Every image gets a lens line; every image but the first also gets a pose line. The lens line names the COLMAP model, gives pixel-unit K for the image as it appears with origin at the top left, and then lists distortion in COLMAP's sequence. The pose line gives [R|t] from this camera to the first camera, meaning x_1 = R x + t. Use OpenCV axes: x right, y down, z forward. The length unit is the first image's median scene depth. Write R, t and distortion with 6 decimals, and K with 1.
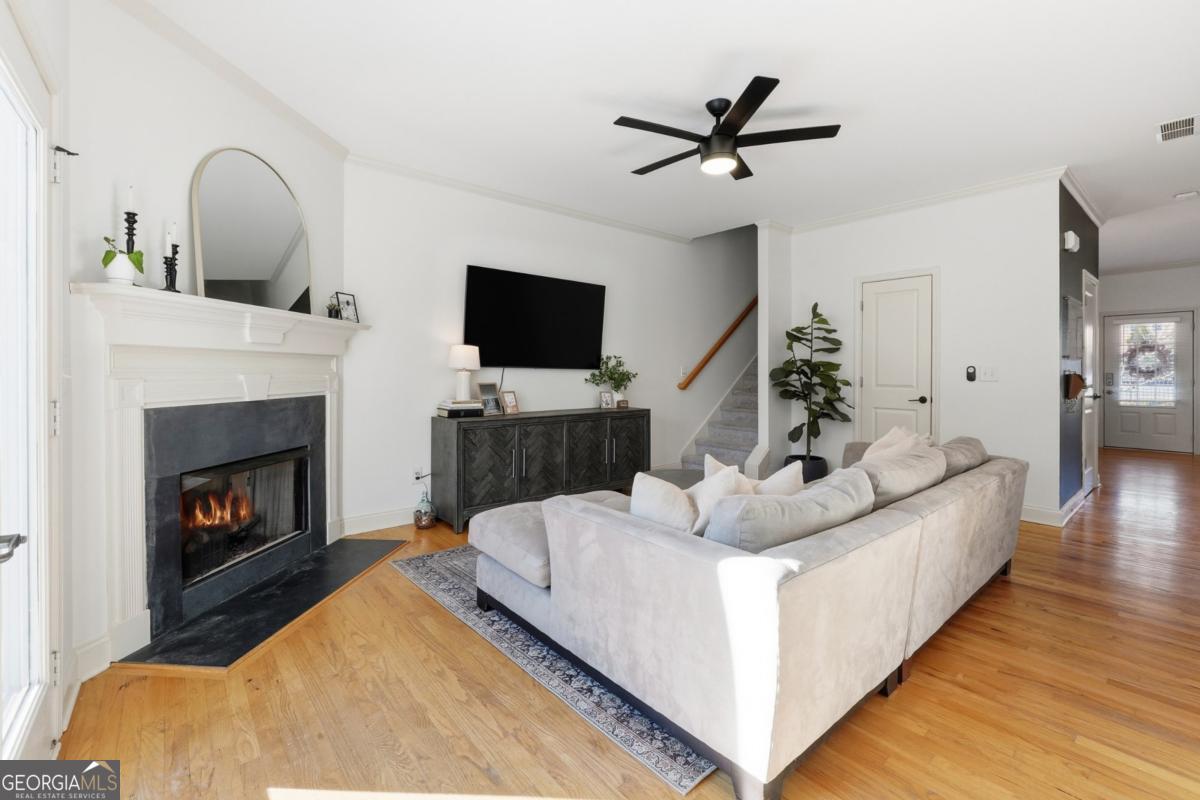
lens RADIAL K [[508.1, 0, 594.7], [0, 508.1, 373.6], [0, 0, 1]] dist [-0.002334, -0.000160]
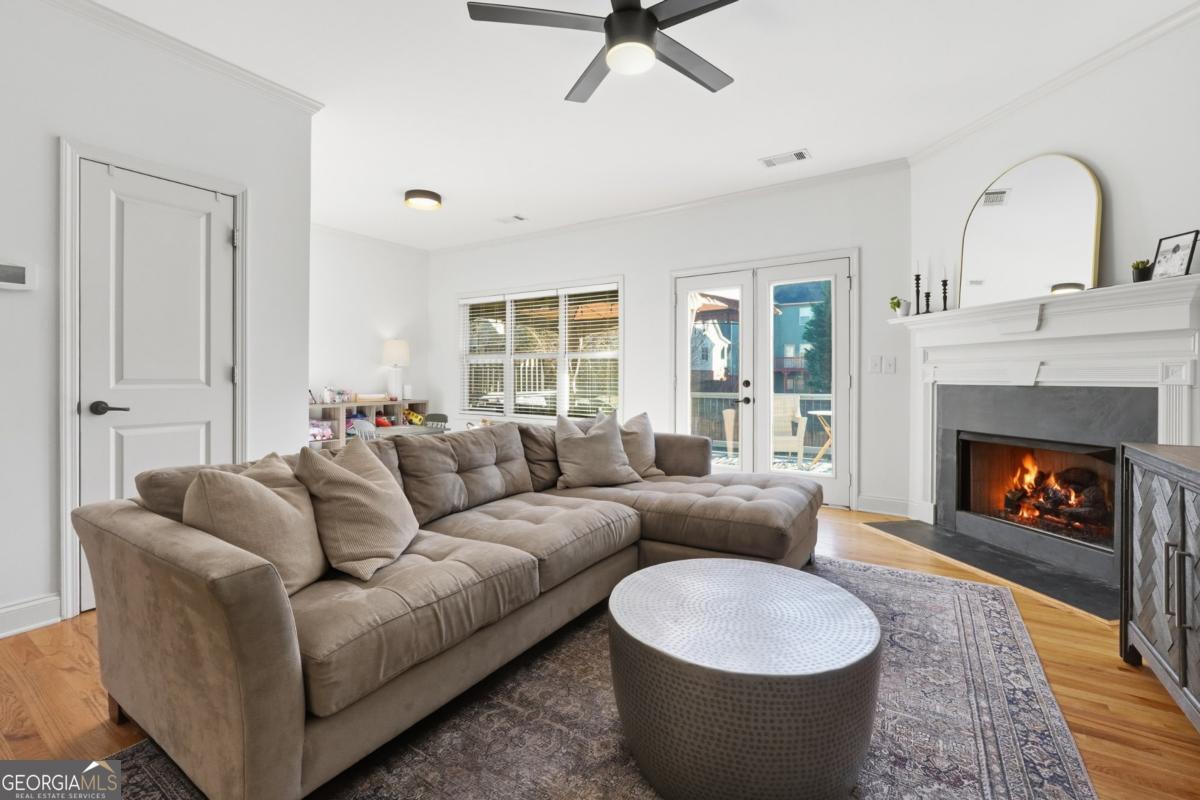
lens RADIAL K [[520.9, 0, 601.5], [0, 520.9, 375.6], [0, 0, 1]] dist [-0.001270, -0.000124]
pose [[-0.952034, 0.004474, -0.305959, 0.480159], [0.003898, 0.999989, 0.002492, 0.022122], [0.305967, 0.001180, -0.952041, 1.592587]]
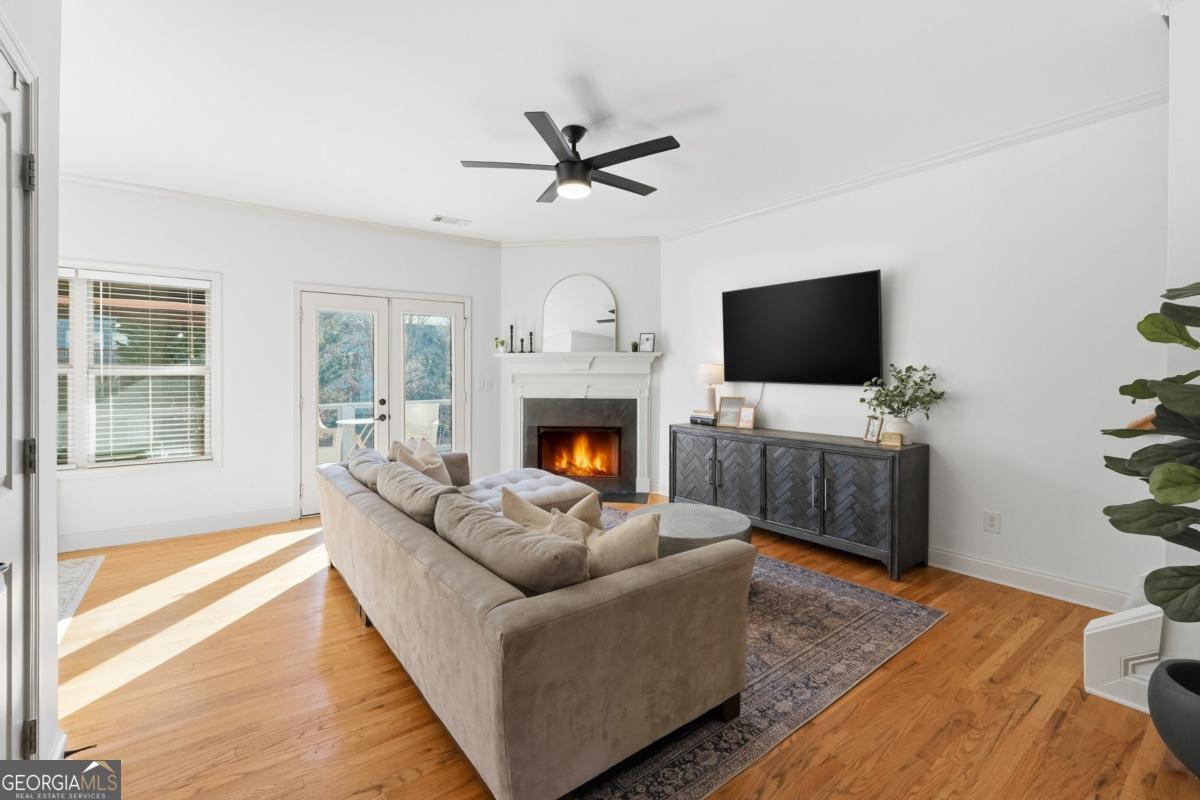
lens RADIAL K [[520.9, 0, 601.5], [0, 520.9, 375.6], [0, 0, 1]] dist [-0.001270, -0.000124]
pose [[-0.046016, 0.003880, -0.998933, 1.225479], [-0.002685, 0.999988, 0.004008, -0.040752], [0.998937, 0.002867, -0.046005, 1.053459]]
